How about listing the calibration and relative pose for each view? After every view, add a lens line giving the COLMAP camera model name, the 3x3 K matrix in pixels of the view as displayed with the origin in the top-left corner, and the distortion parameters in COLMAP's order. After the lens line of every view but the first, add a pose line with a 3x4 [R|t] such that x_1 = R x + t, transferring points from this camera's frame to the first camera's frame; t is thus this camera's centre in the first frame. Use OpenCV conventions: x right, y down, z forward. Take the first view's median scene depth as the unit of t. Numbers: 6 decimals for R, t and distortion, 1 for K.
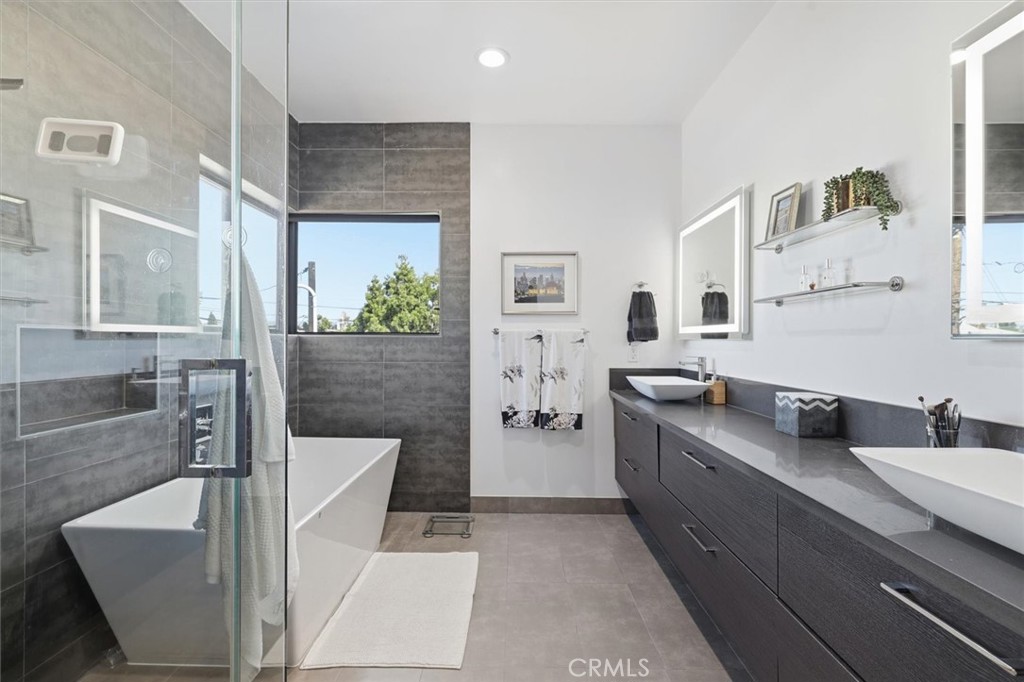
lens RADIAL K [[443.7, 0, 509.5], [0, 443.7, 339.3], [0, 0, 1]] dist [0.001367, -0.000293]
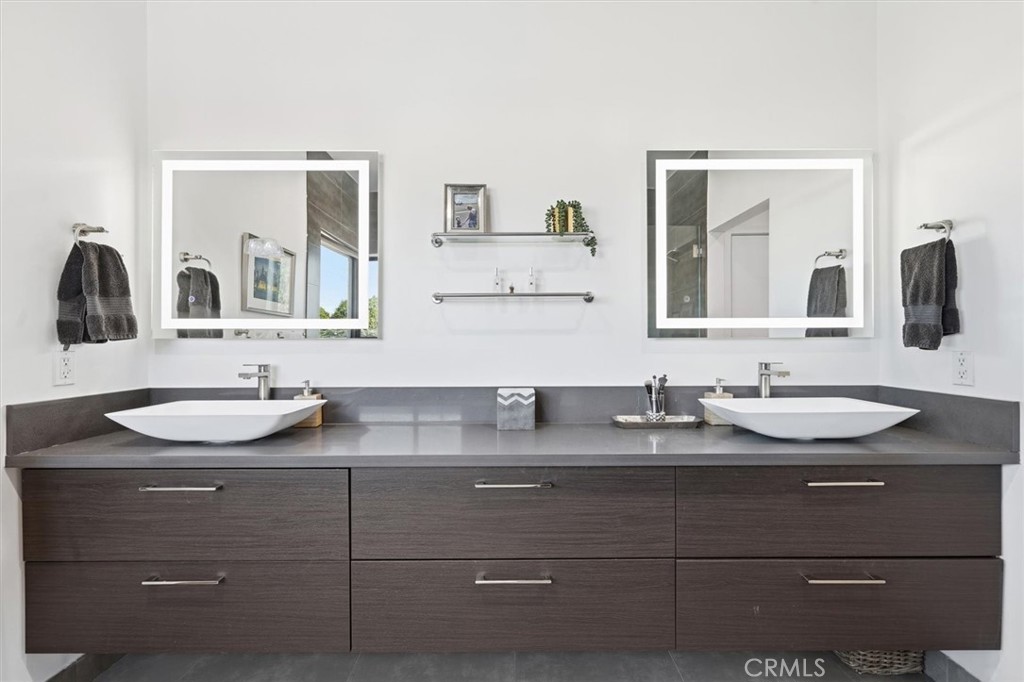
lens RADIAL K [[443.7, 0, 506.8], [0, 443.7, 344.4], [0, 0, 1]] dist [0.001367, -0.000293]
pose [[0.010068, -0.005794, 0.999933, -0.390777], [0.000920, 0.999983, 0.005785, 0.008843], [-0.999949, 0.000862, 0.010073, 0.995081]]
